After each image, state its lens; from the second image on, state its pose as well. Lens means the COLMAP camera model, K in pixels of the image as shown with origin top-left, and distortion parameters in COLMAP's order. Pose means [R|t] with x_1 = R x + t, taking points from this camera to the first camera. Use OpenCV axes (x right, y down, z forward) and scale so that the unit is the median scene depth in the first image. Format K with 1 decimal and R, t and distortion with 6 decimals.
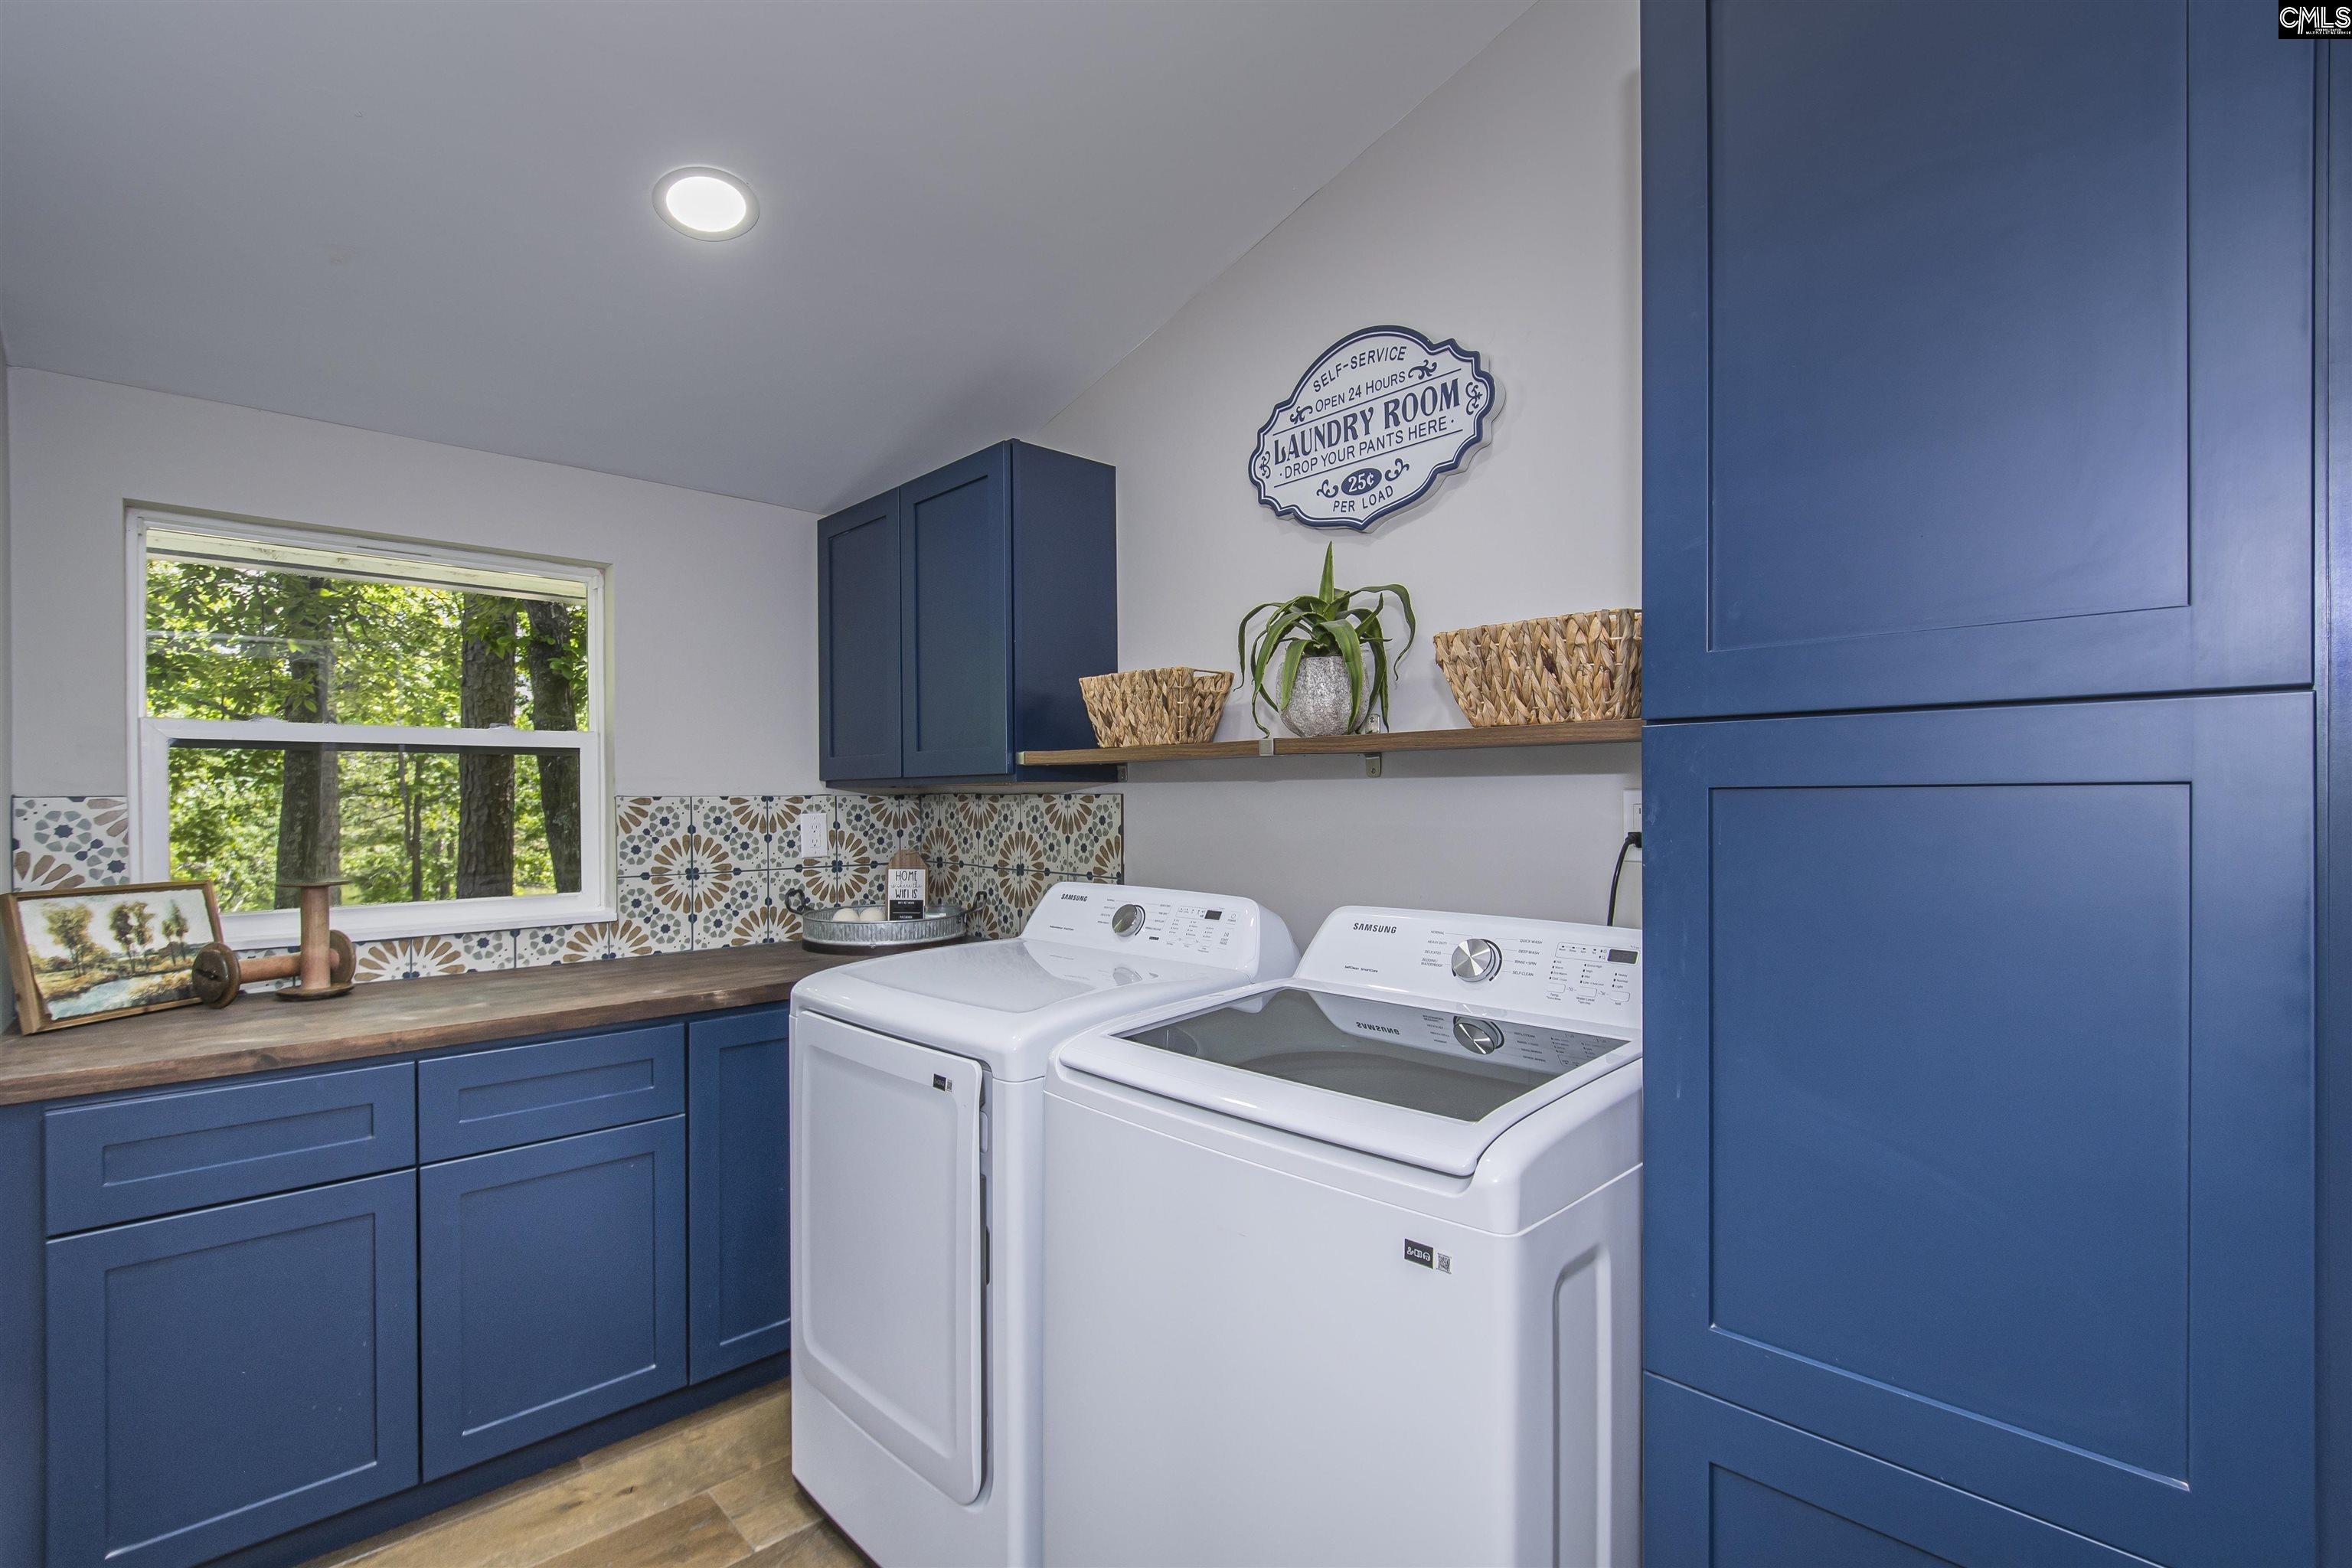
lens RADIAL K [[1086.5, 0, 1174.5], [0, 1086.5, 790.9], [0, 0, 1]] dist [-0.004864, 0.000028]
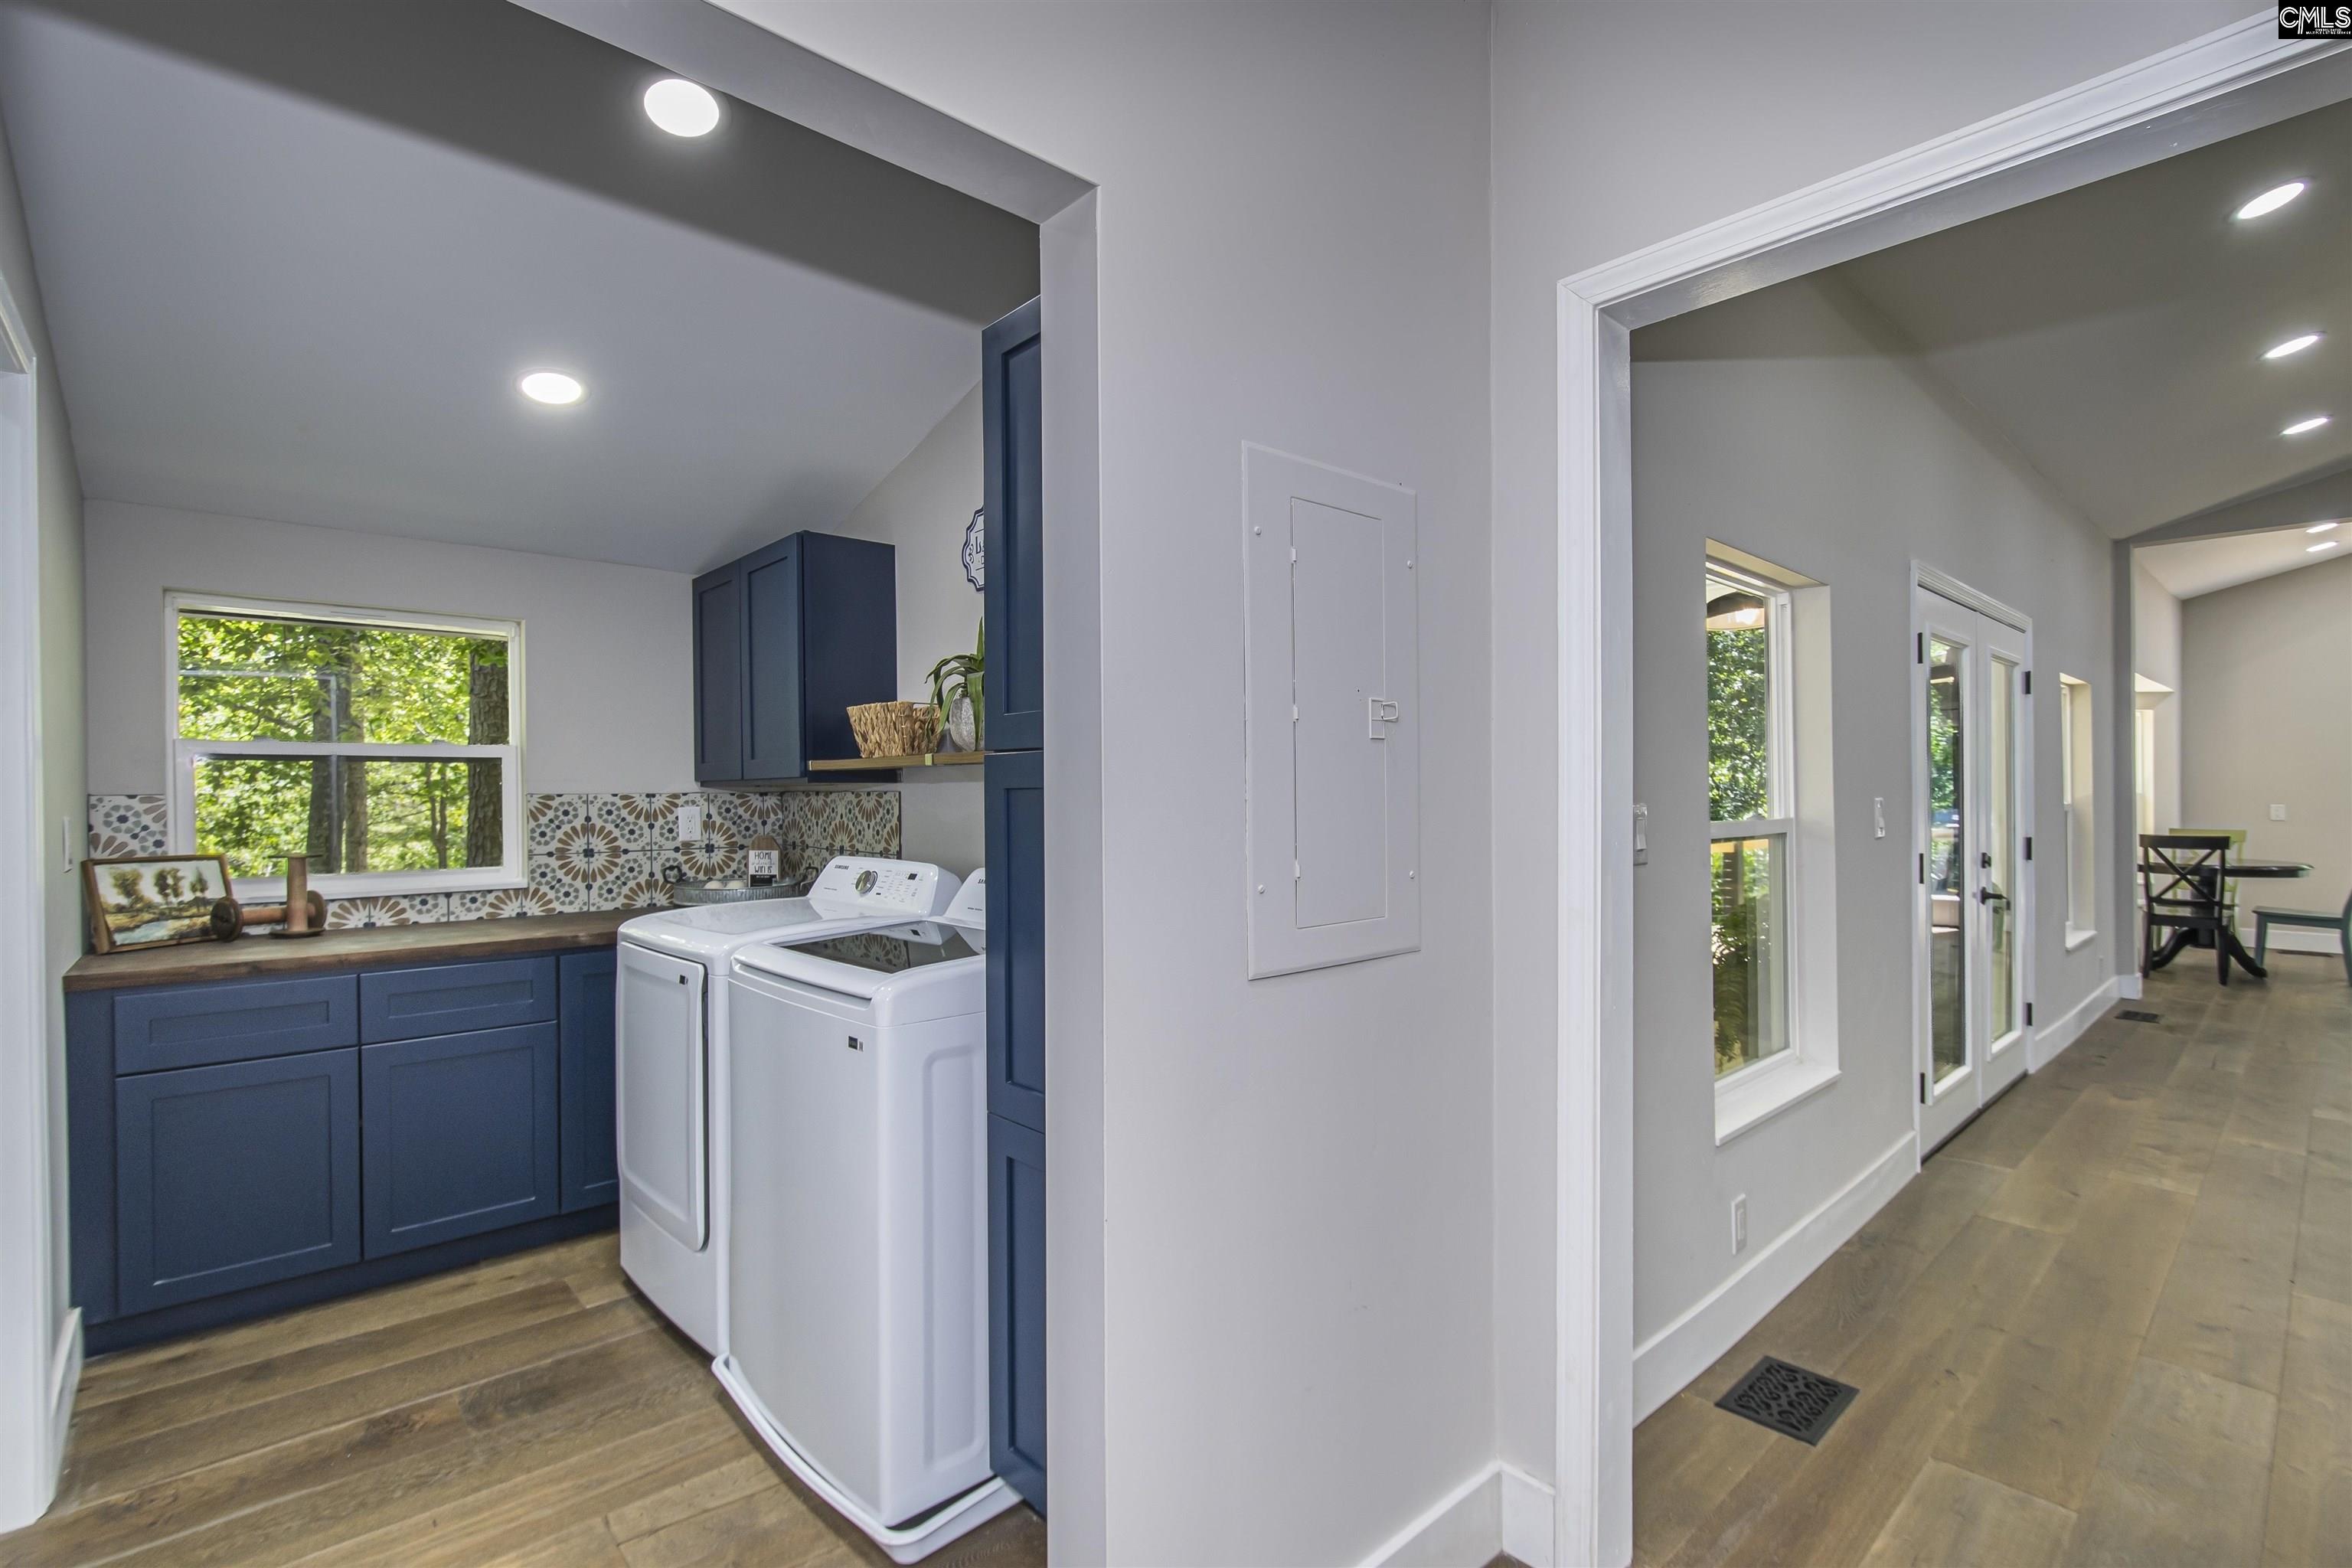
lens RADIAL K [[1086.5, 0, 1177.1], [0, 1086.5, 789.2], [0, 0, 1]] dist [-0.004864, 0.000028]
pose [[0.999787, -0.002199, -0.020520, 0.341666], [0.002239, 0.999996, 0.001924, -0.002010], [0.020516, -0.001969, 0.999788, -0.345980]]
